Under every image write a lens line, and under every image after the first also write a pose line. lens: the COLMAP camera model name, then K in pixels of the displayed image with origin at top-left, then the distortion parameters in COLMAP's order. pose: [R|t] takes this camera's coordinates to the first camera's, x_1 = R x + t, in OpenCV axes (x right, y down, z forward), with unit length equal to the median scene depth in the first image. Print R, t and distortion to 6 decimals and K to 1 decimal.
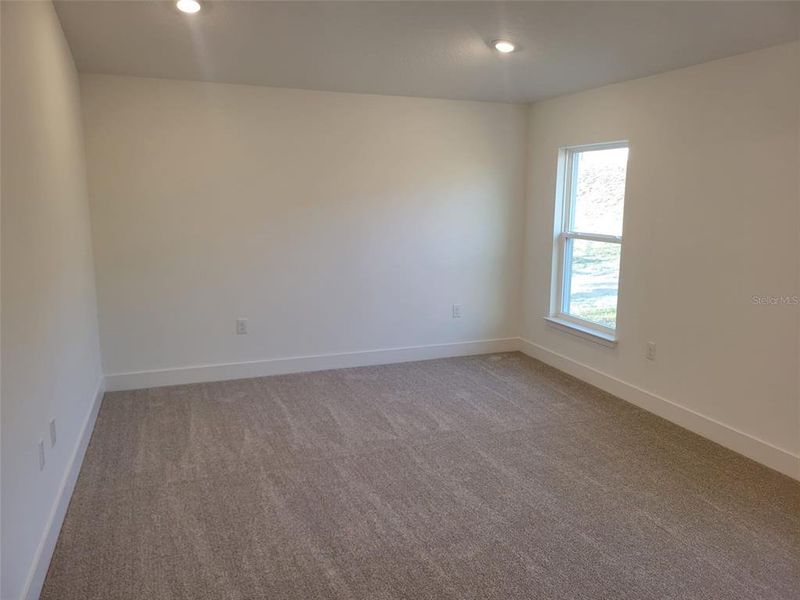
lens RADIAL K [[613.8, 0, 397.4], [0, 613.8, 288.4], [0, 0, 1]] dist [0.040837, -0.049100]
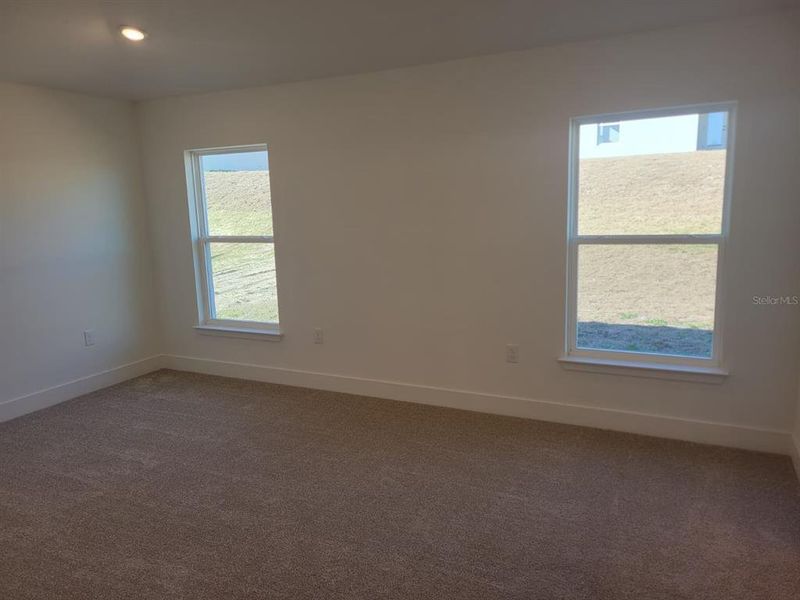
lens RADIAL K [[616.0, 0, 400.0], [0, 616.0, 300.0], [0, 0, 1]] dist [0.028936, -0.003223]
pose [[0.726596, -0.145064, 0.671576, -0.189212], [0.140869, 0.988145, 0.061036, -0.008418], [-0.672468, 0.050256, 0.738418, 0.073339]]
